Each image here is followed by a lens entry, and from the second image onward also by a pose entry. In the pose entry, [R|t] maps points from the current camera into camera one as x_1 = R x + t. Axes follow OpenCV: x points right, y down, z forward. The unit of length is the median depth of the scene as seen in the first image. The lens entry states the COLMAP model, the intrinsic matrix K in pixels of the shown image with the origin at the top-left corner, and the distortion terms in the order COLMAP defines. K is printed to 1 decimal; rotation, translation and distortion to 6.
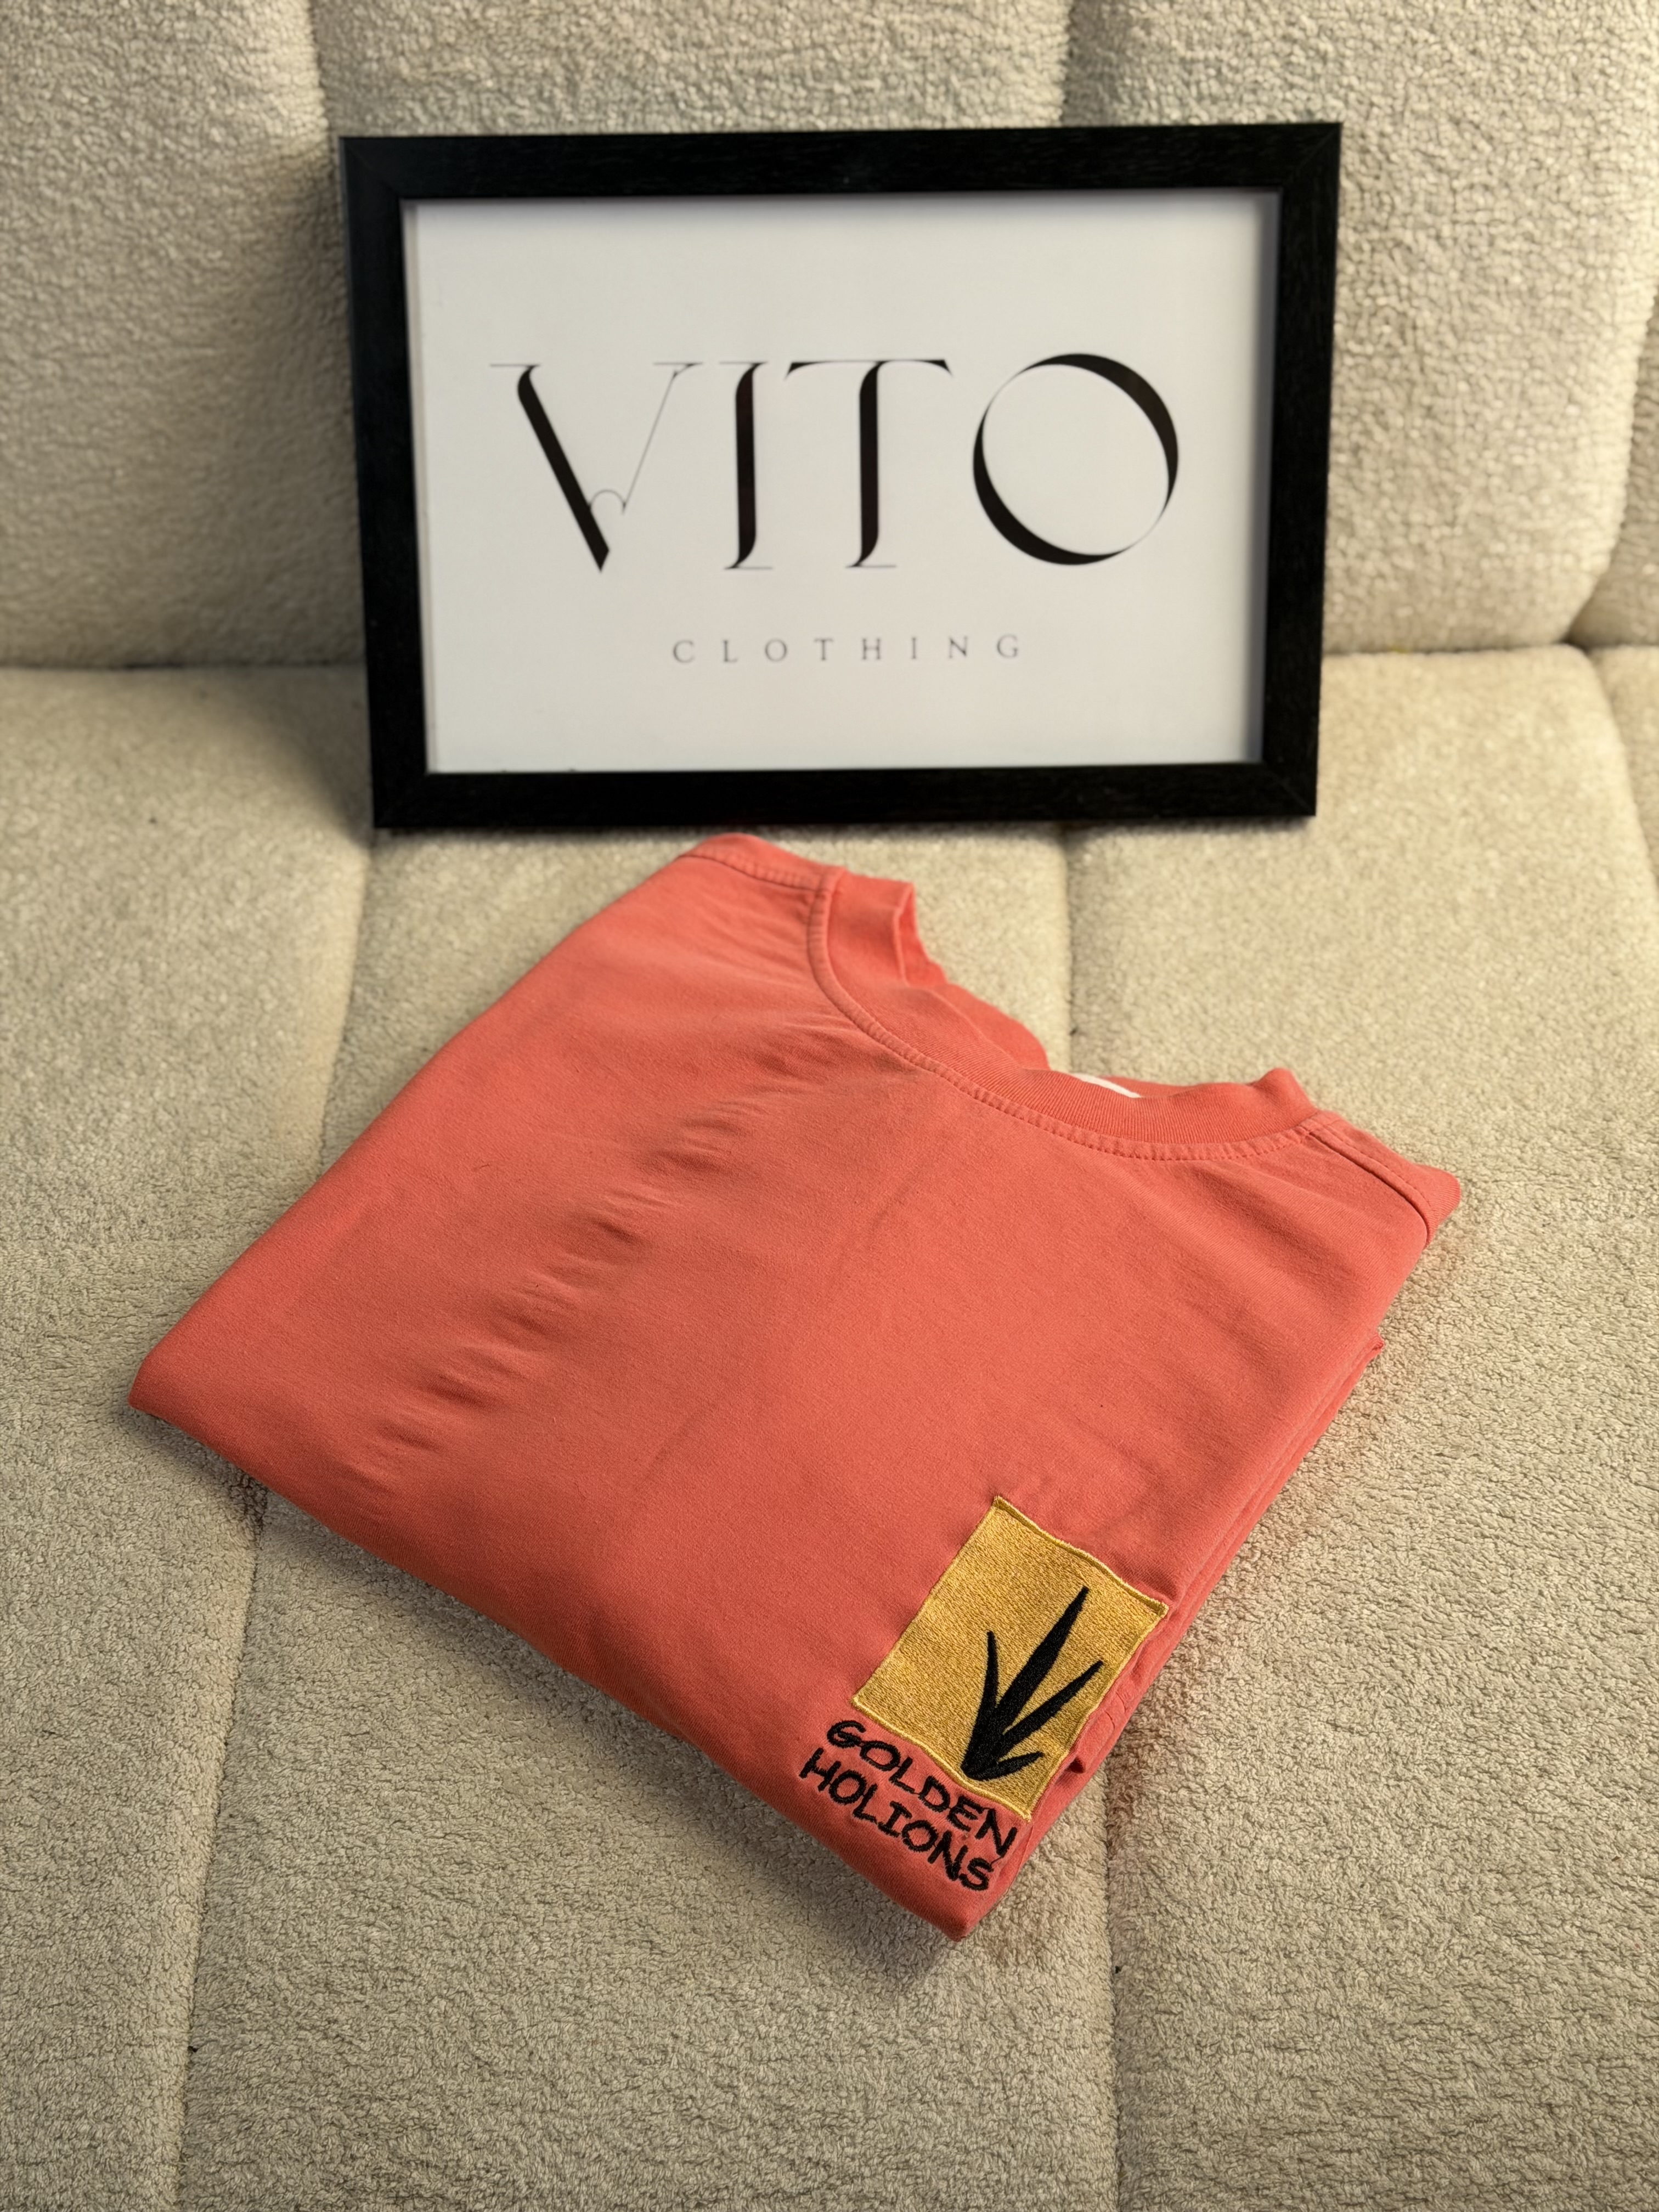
lens RADIAL K [[3169.2, 0, 826.5], [0, 3169.2, 1113.5], [0, 0, 1]] dist [0.253580, -0.685930]
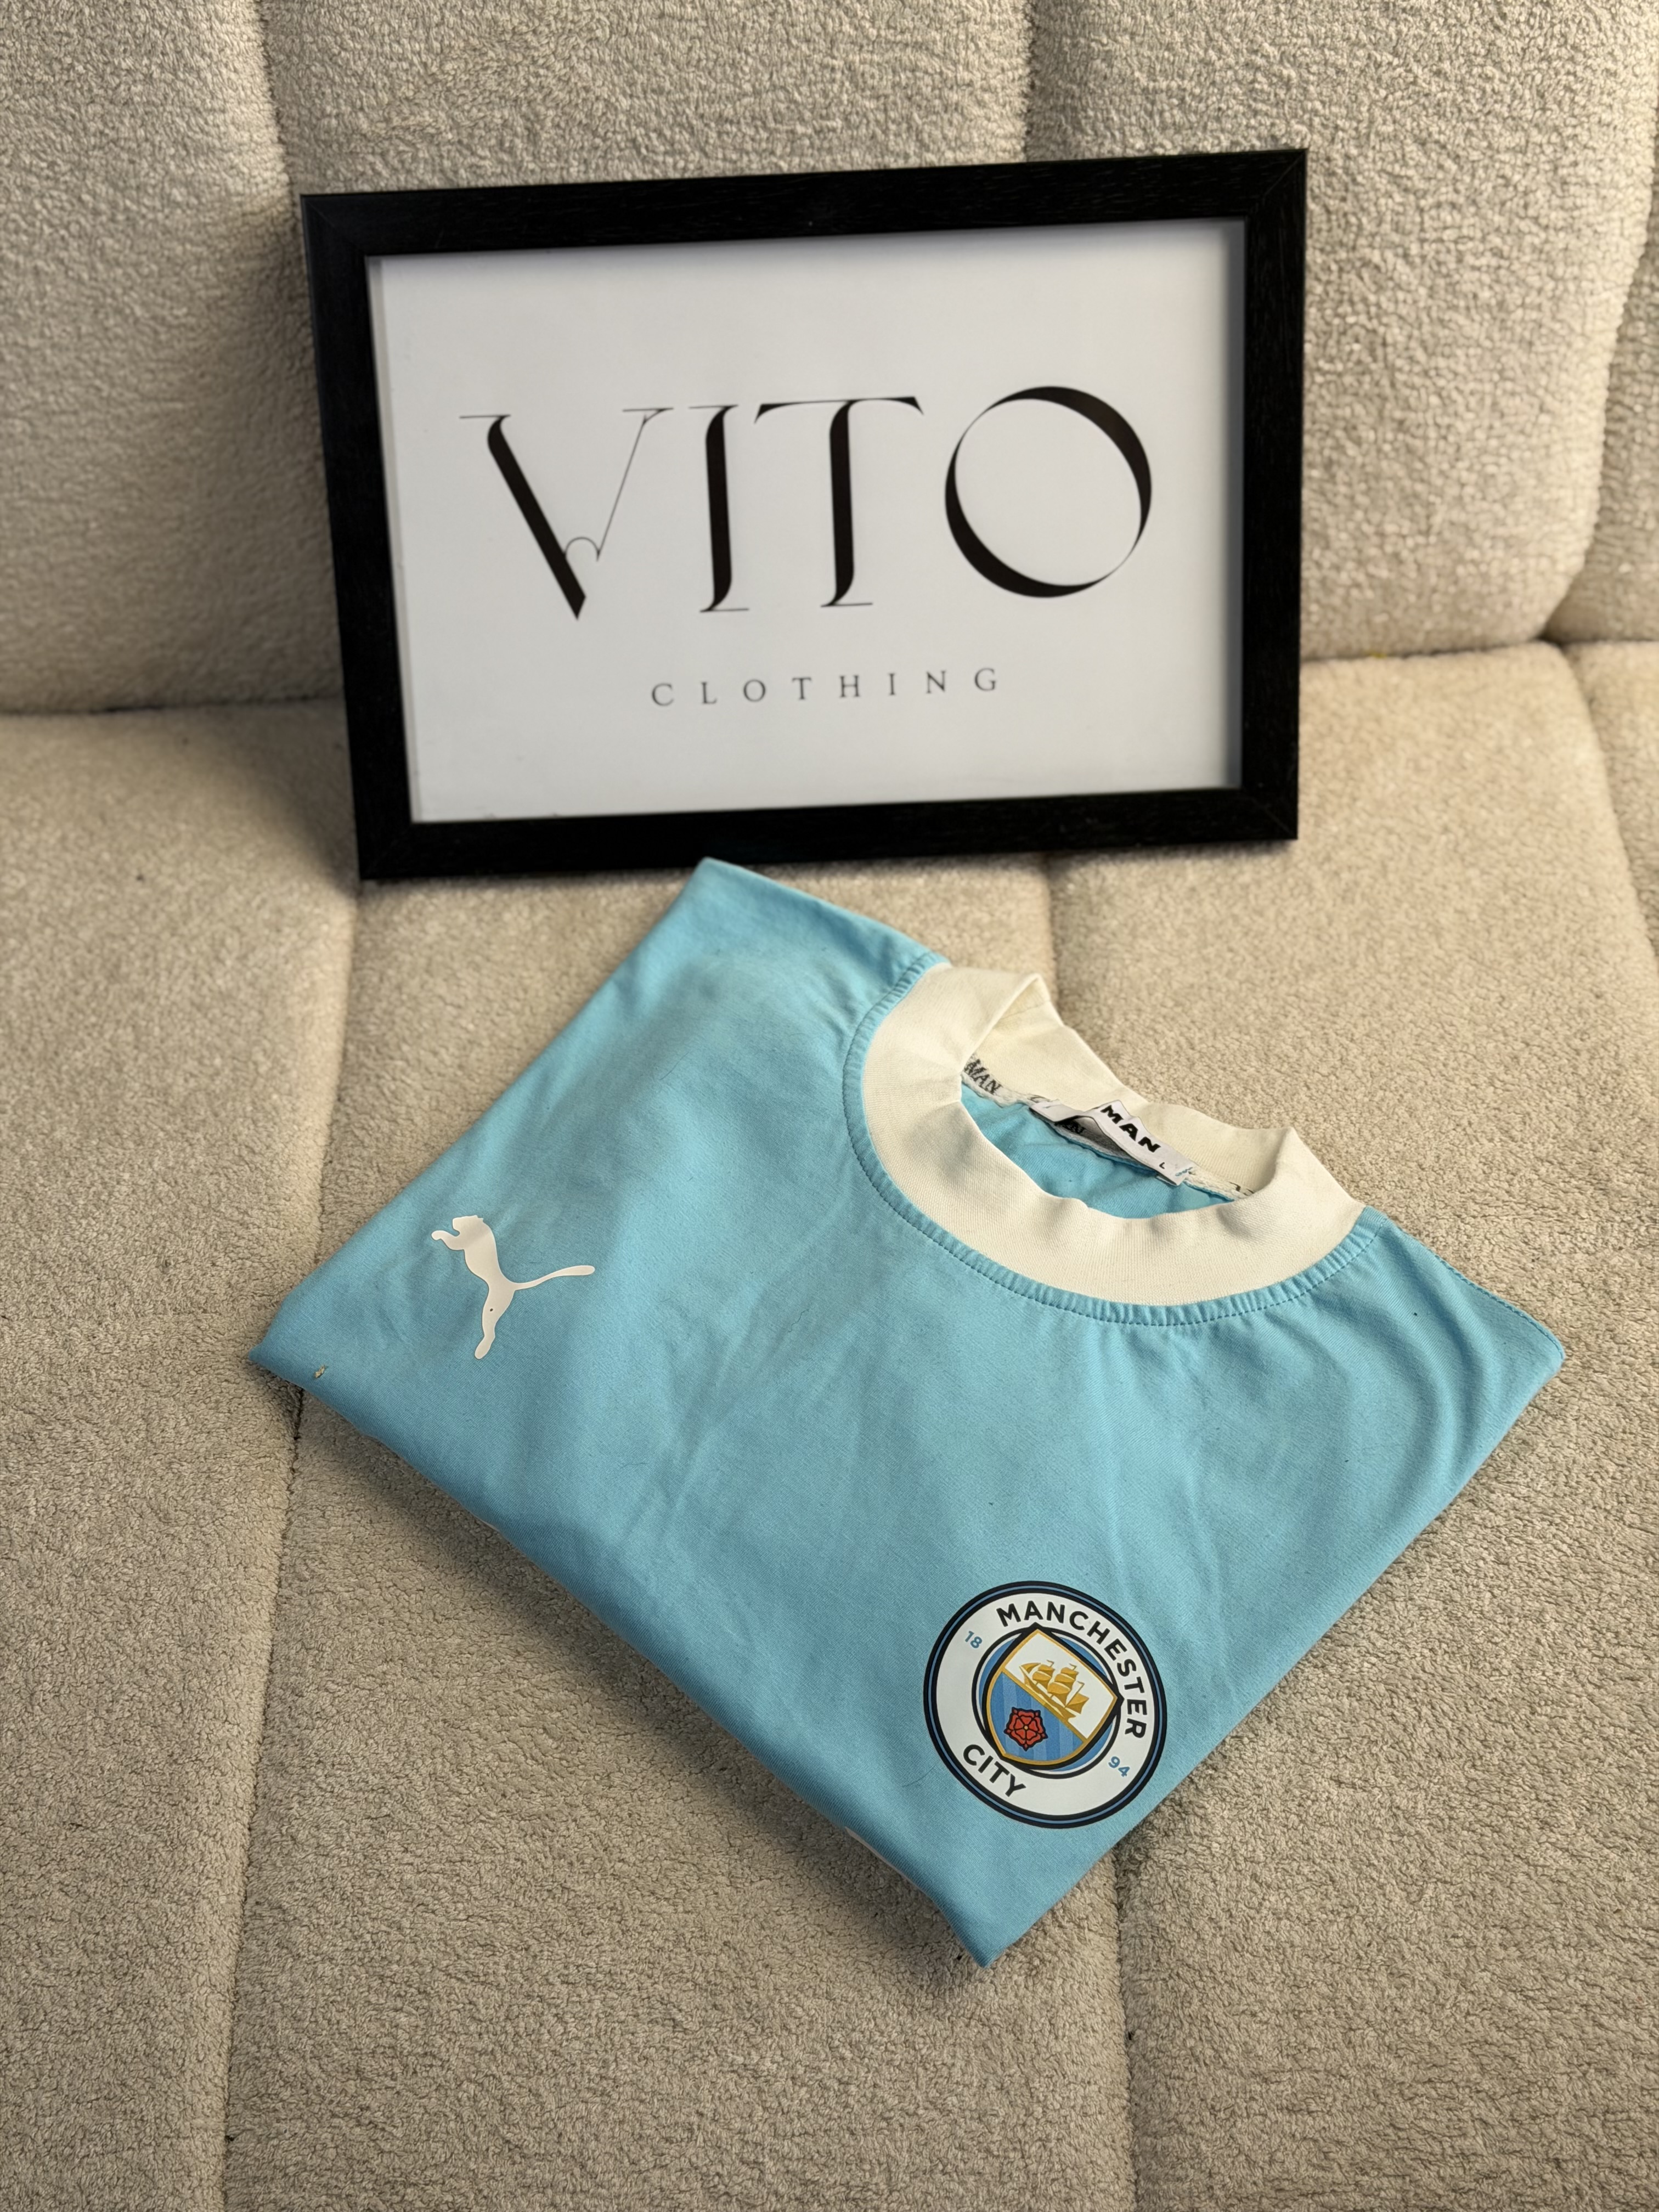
lens RADIAL K [[3155.6, 0, 808.2], [0, 3155.6, 1104.3], [0, 0, 1]] dist [0.248646, -0.672041]
pose [[0.999533, -0.030413, -0.002930, -0.000028], [0.030516, 0.998470, 0.046116, -0.063442], [0.001523, -0.046184, 0.998932, -0.002384]]
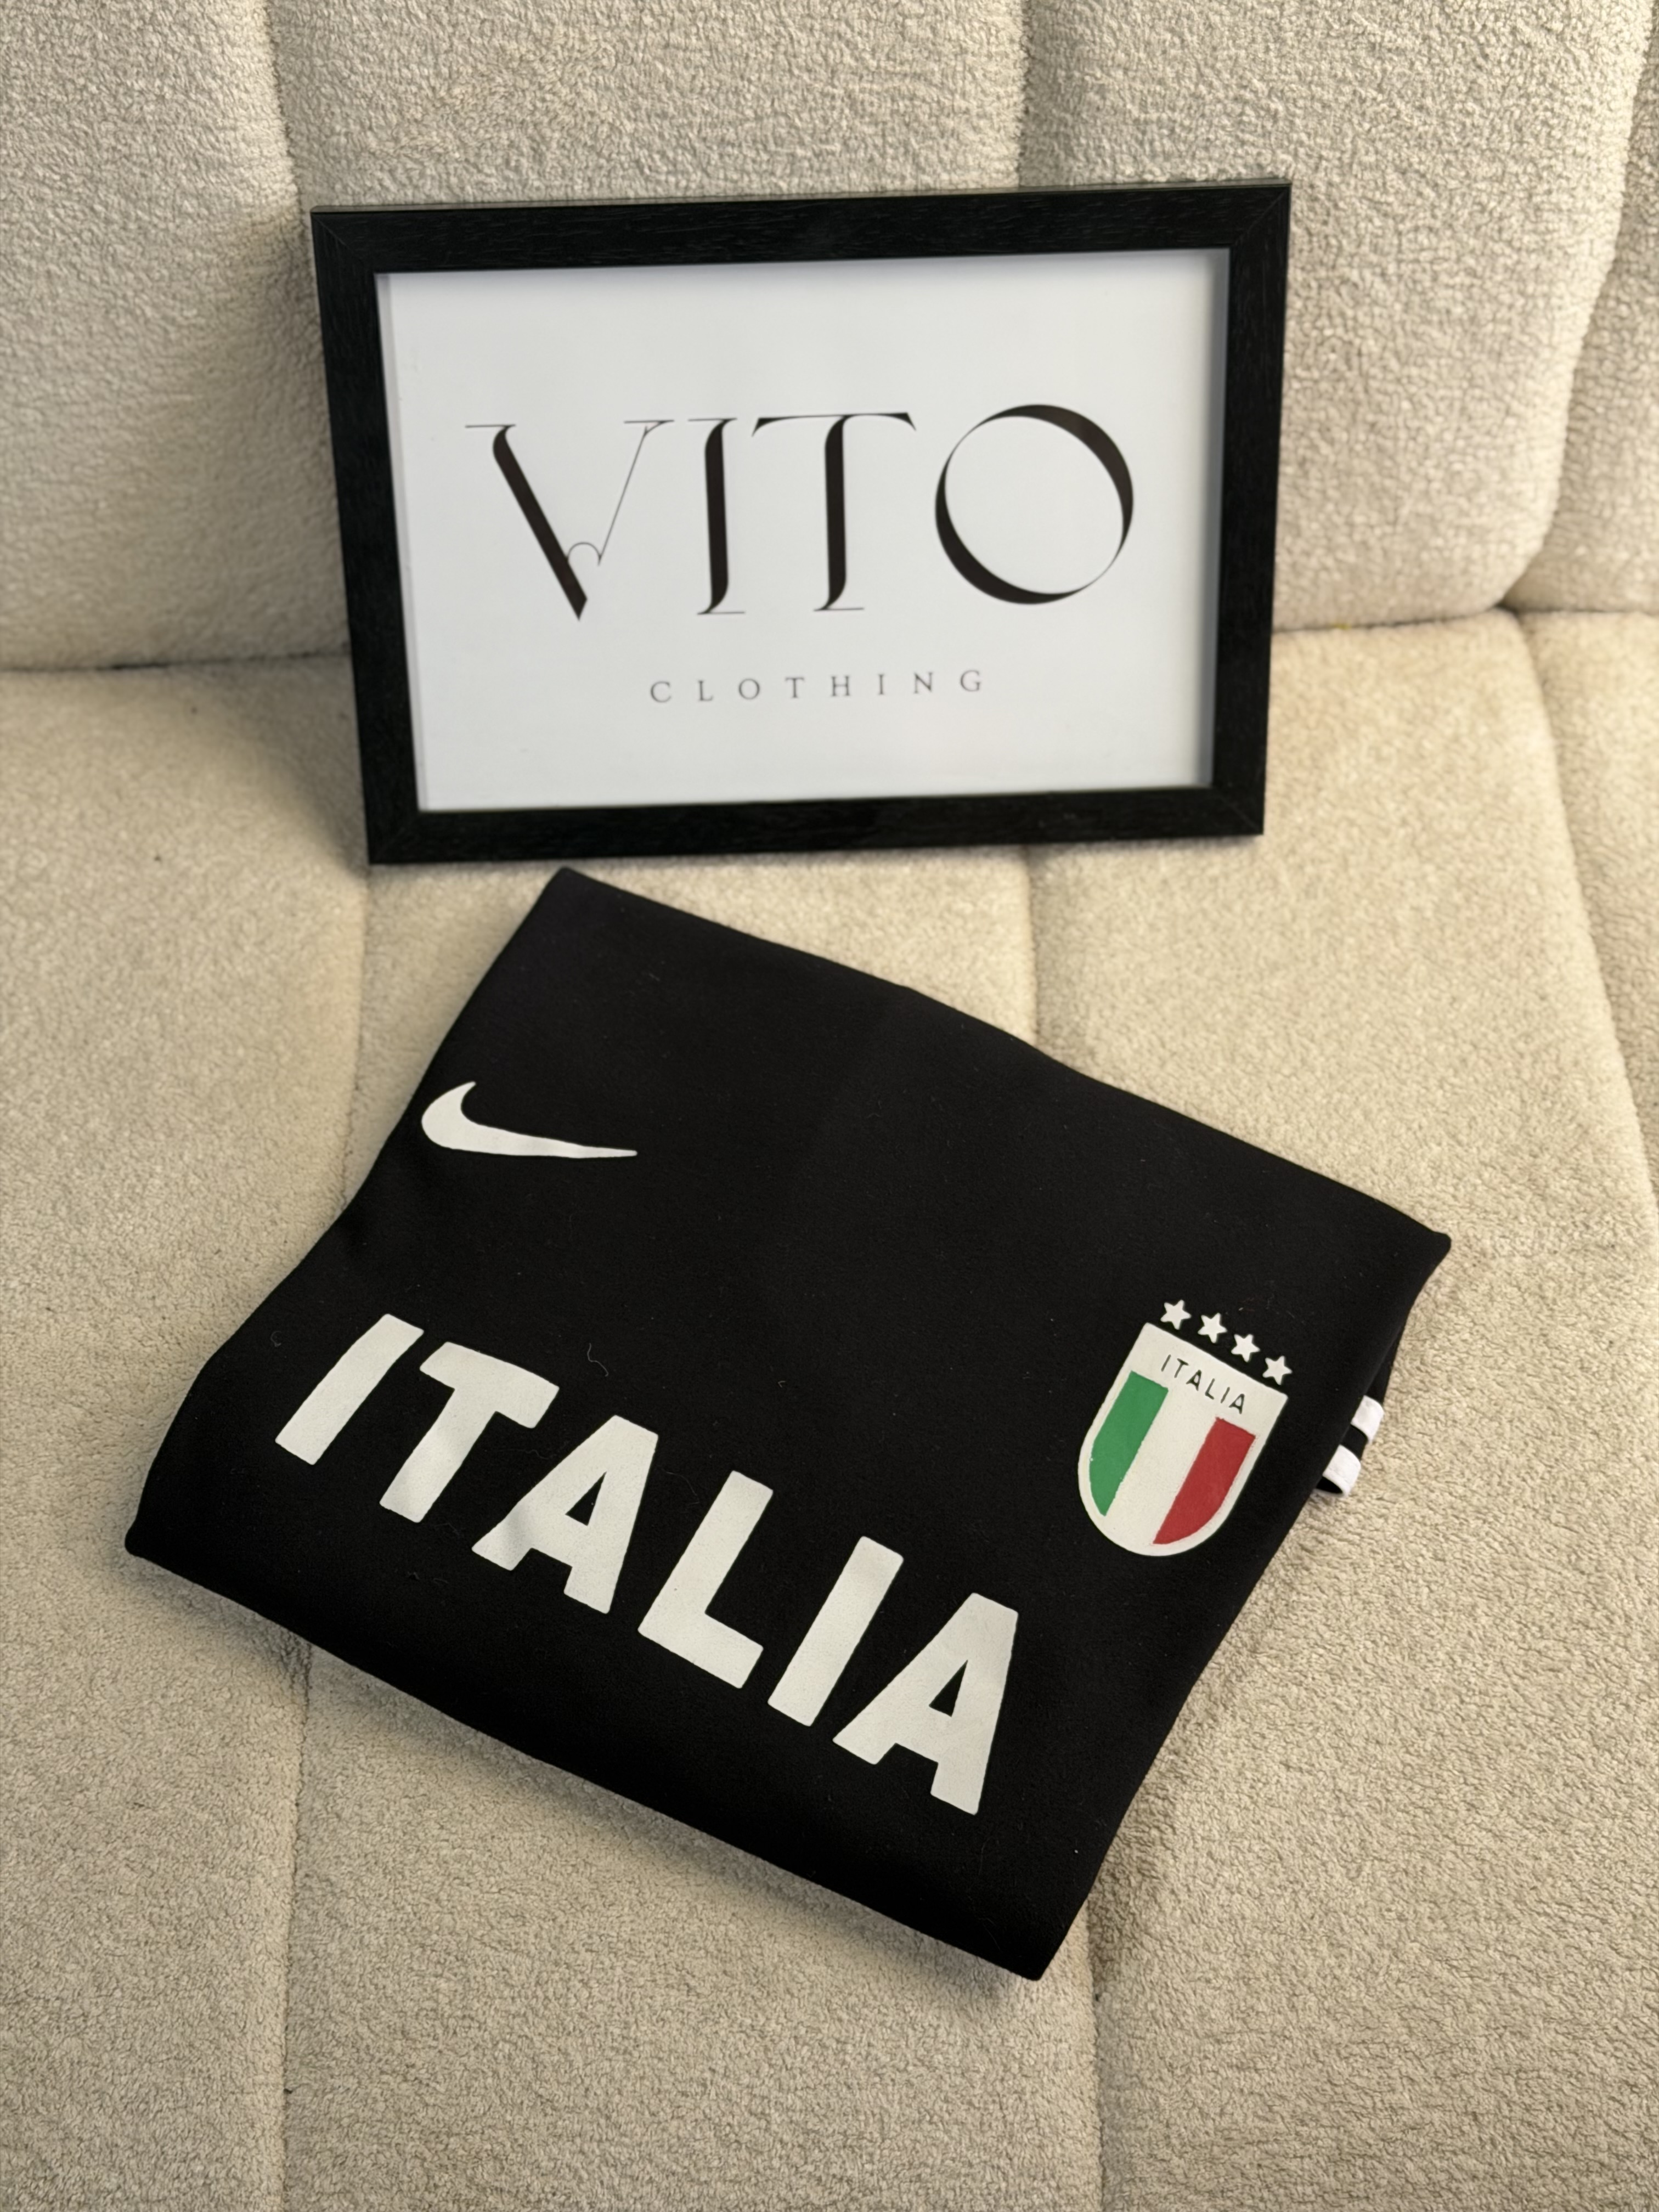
lens RADIAL K [[3169.0, 0, 828.9], [0, 3169.0, 1115.6], [0, 0, 1]] dist [0.245086, -0.650658]
pose [[0.999349, -0.025587, 0.025438, -0.021004], [0.020925, 0.985378, 0.169093, -0.190978], [-0.029393, -0.168451, 0.985272, -0.054254]]
